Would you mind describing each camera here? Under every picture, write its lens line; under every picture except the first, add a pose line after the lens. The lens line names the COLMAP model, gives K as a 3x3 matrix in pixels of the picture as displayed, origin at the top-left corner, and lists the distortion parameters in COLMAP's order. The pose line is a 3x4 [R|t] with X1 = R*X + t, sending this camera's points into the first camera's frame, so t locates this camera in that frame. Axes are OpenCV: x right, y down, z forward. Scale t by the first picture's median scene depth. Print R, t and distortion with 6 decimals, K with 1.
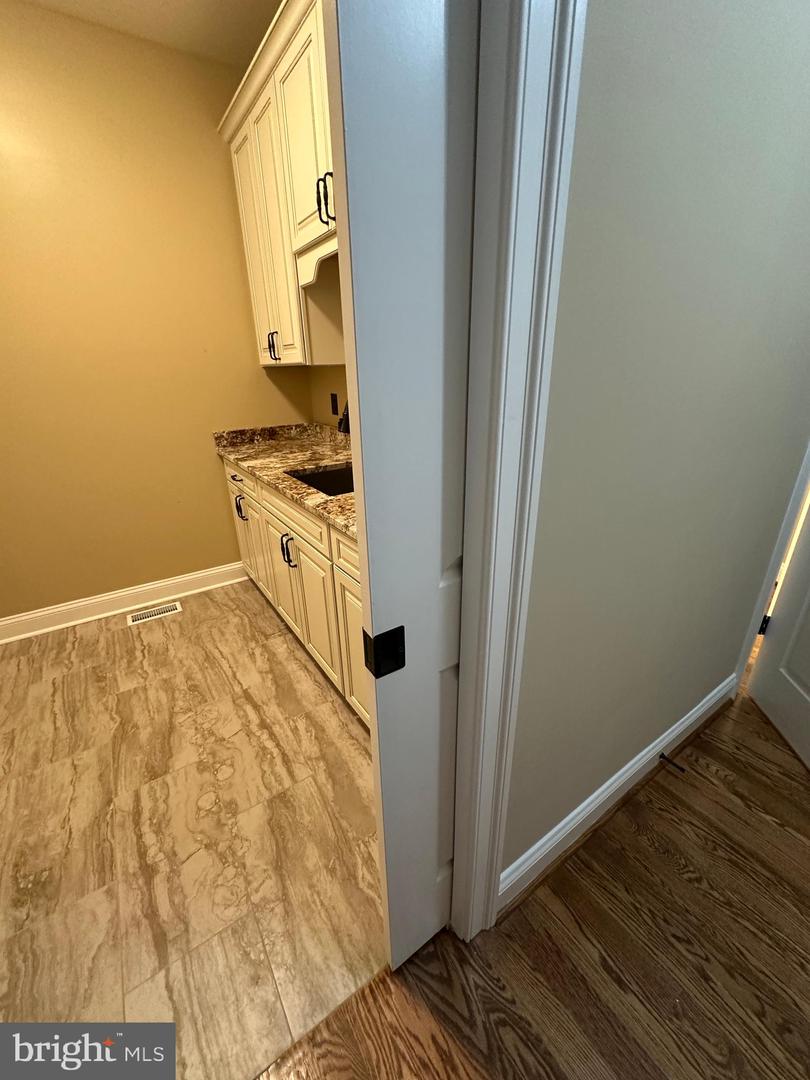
lens RADIAL K [[430.9, 0, 404.1], [0, 430.9, 541.0], [0, 0, 1]] dist [0.001336, 0.000346]
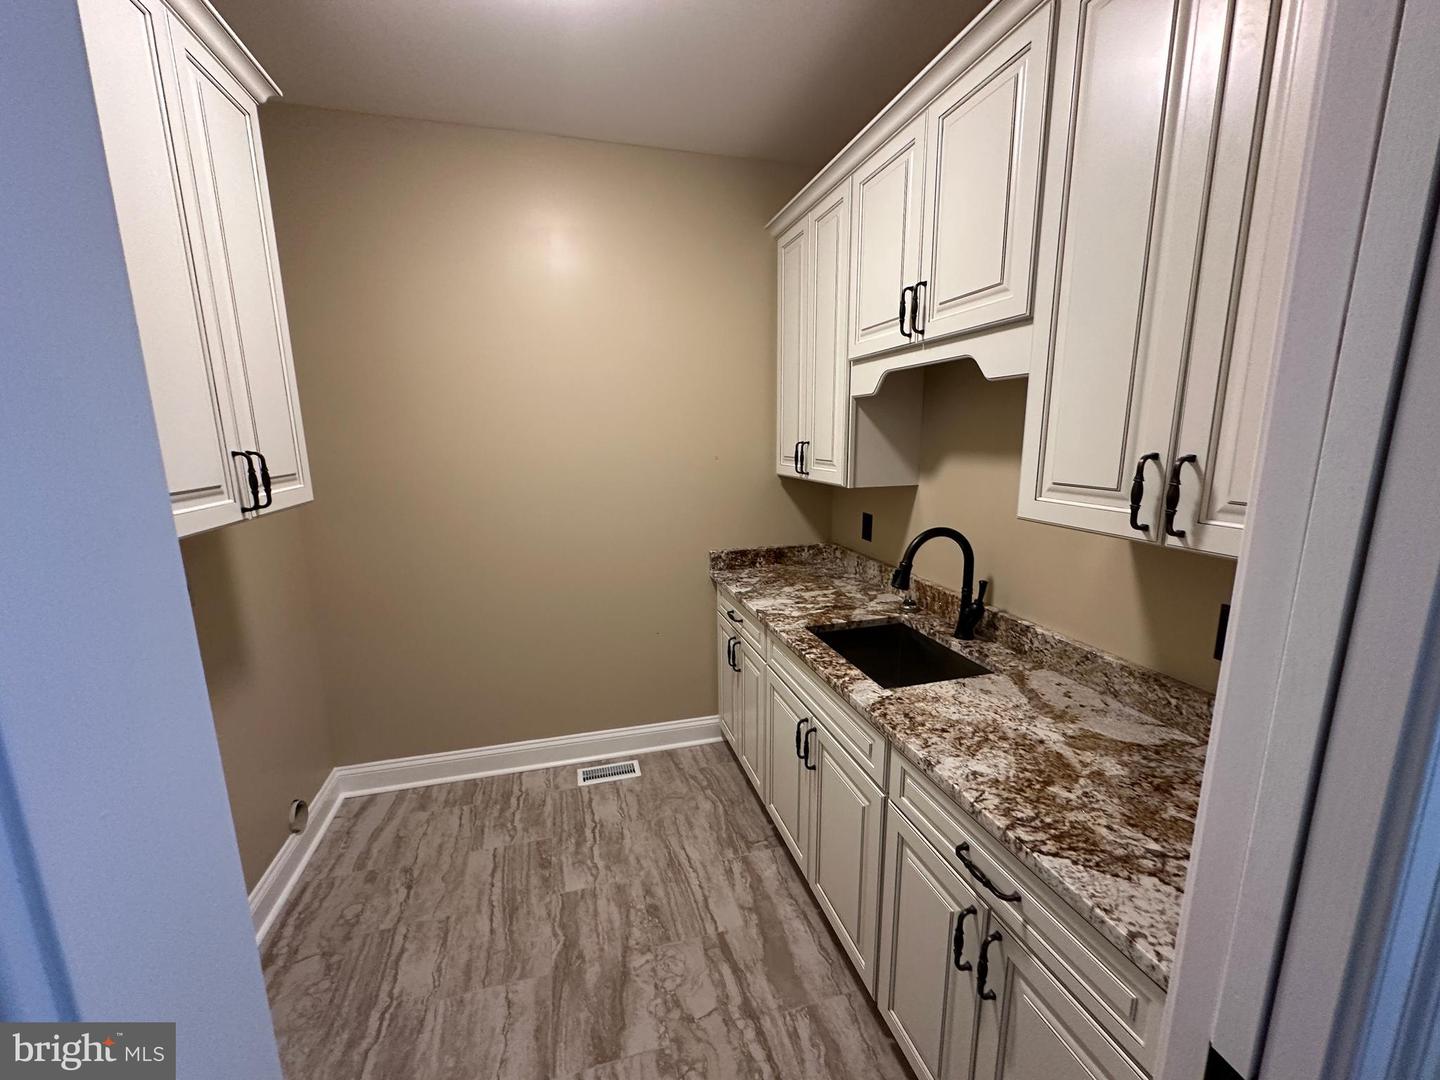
lens RADIAL K [[574.5, 0, 720.7], [0, 574.5, 540.1], [0, 0, 1]] dist [0.001336, 0.000346]
pose [[0.950296, 0.070645, -0.303227, -0.134199], [-0.127165, 0.977048, -0.170898, -0.123999], [0.284195, 0.200964, 0.937468, -0.005307]]
